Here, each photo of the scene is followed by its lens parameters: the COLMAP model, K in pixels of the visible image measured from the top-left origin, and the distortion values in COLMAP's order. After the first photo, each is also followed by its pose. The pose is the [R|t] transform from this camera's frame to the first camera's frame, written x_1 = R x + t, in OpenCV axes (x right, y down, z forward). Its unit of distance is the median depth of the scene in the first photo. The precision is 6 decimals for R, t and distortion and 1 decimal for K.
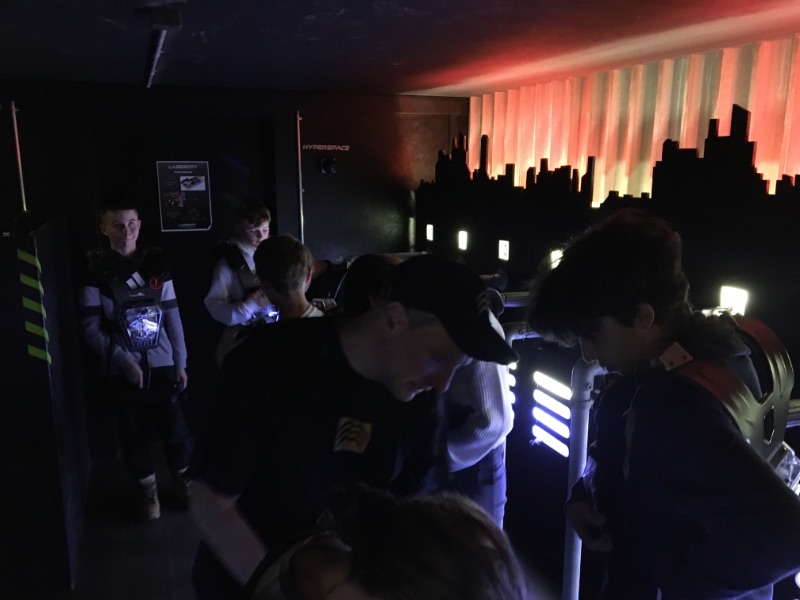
lens RADIAL K [[677.3, 0, 400.0], [0, 677.3, 300.0], [0, 0, 1]] dist [0.119317, -0.177943]
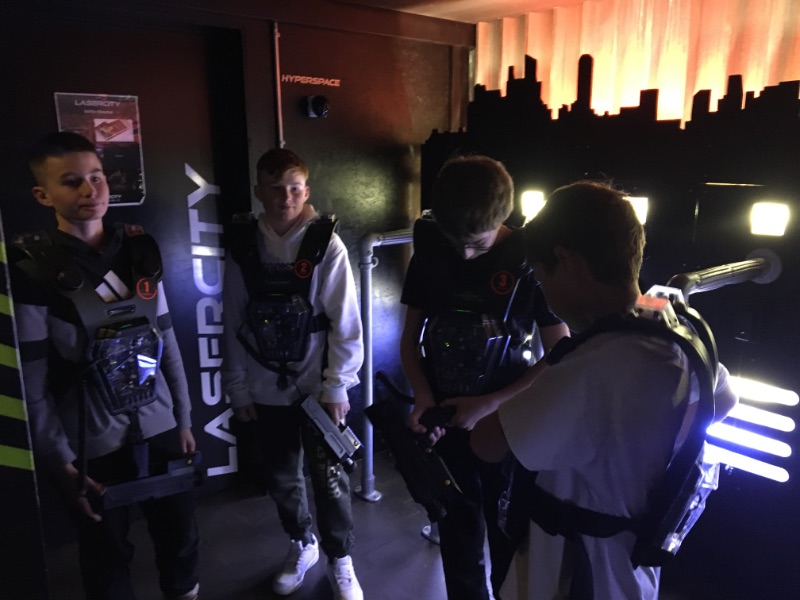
lens RADIAL K [[677.3, 0, 400.0], [0, 677.3, 300.0], [0, 0, 1]] dist [0.119317, -0.177943]
pose [[0.942845, -0.075641, 0.324532, -0.279984], [0.071620, 0.997135, 0.024338, -0.011487], [-0.325443, 0.000296, 0.945562, 0.323806]]
